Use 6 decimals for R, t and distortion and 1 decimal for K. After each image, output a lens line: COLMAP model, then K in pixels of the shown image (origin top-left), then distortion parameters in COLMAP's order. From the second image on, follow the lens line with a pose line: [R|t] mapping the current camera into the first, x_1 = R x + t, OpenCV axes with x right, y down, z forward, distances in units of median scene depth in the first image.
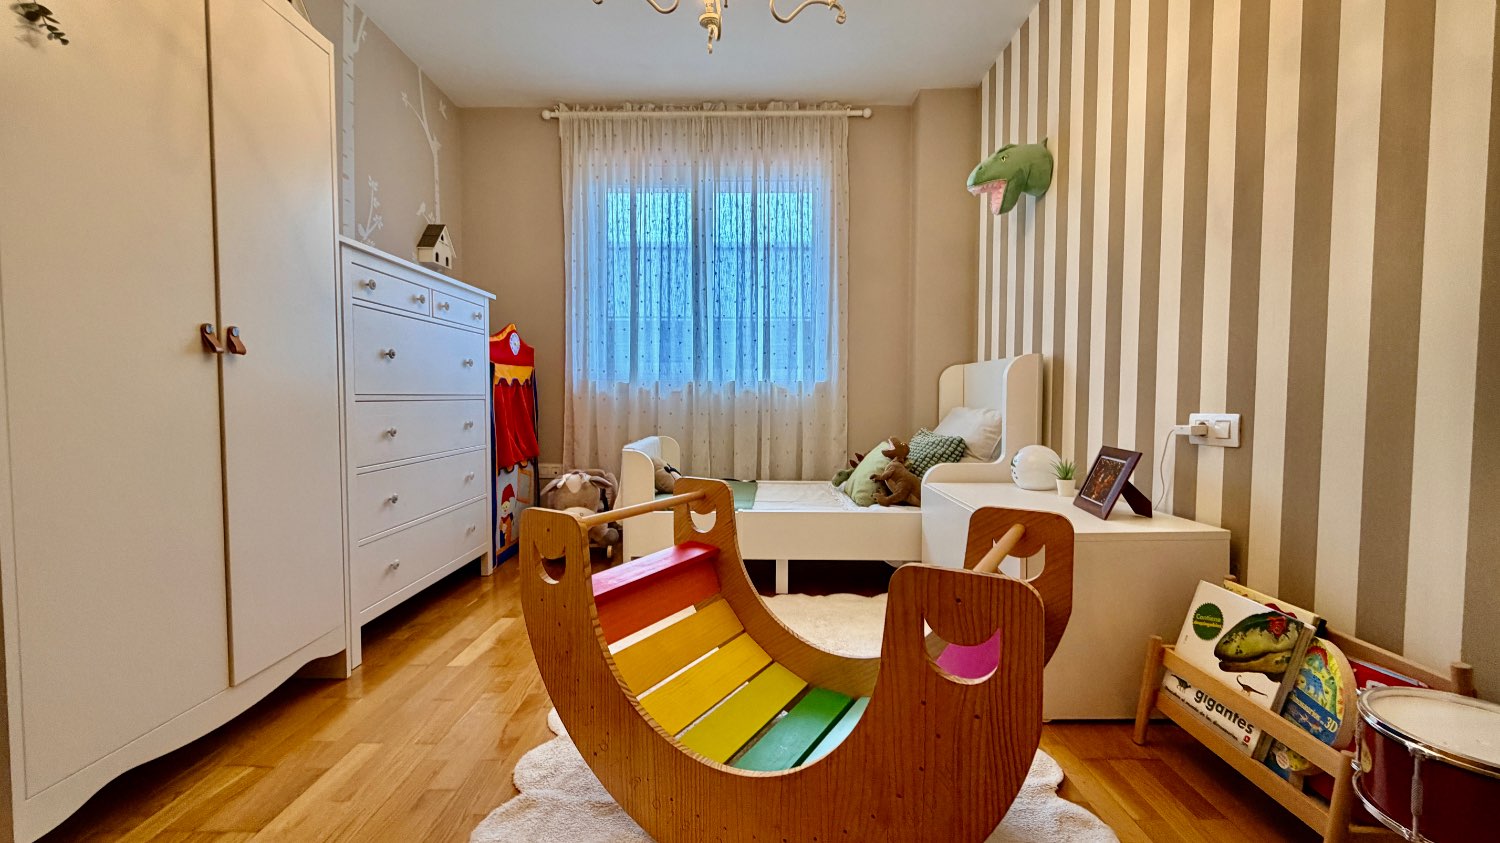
lens RADIAL K [[593.4, 0, 746.6], [0, 593.4, 422.3], [0, 0, 1]] dist [0.000576, 0.000002]
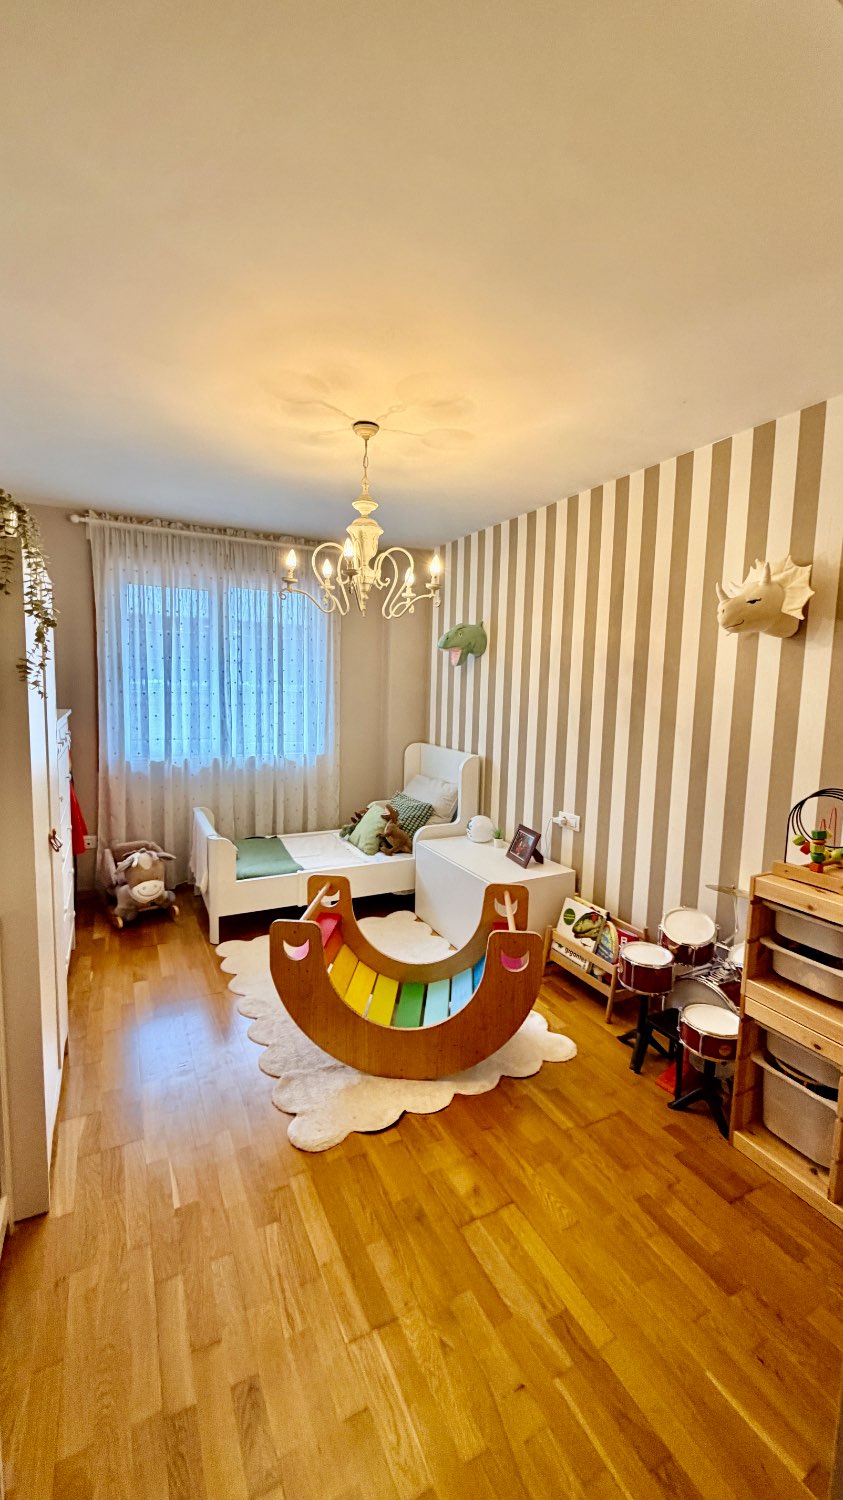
lens RADIAL K [[593.4, 0, 422.5], [0, 593.4, 742.4], [0, 0, 1]] dist [0.000576, 0.000002]
pose [[0.882450, -0.027675, 0.469592, -0.713478], [-0.003402, 0.997866, 0.065201, -0.445337], [-0.470394, -0.059135, 0.880473, -0.644072]]
